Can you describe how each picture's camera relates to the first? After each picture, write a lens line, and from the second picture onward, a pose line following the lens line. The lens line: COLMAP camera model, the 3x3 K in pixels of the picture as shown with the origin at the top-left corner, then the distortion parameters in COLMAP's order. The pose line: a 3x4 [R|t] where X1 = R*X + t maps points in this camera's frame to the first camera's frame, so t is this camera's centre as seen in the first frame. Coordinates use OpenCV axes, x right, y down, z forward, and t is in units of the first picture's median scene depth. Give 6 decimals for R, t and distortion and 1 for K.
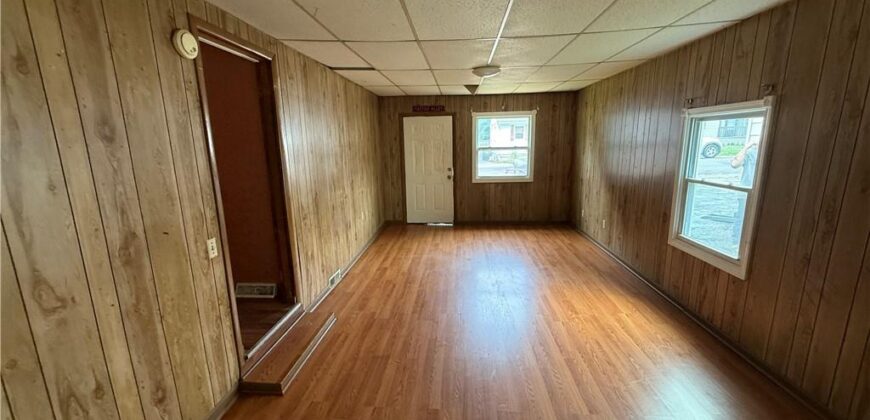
lens RADIAL K [[340.6, 0, 433.2], [0, 340.6, 208.9], [0, 0, 1]] dist [-0.000604, -0.000081]
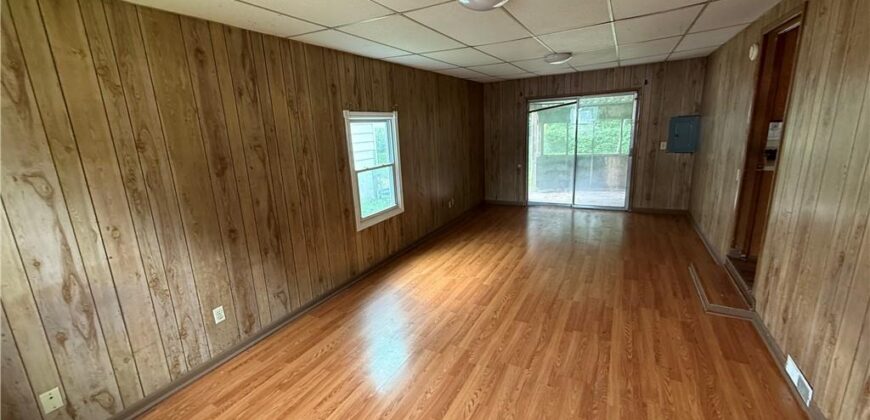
lens RADIAL K [[340.6, 0, 433.2], [0, 340.6, 208.9], [0, 0, 1]] dist [-0.000604, -0.000081]
pose [[-0.906762, -0.028685, 0.420667, -0.000779], [0.153453, 0.906814, 0.392608, -0.411888], [-0.392729, 0.420554, -0.817862, 2.010247]]
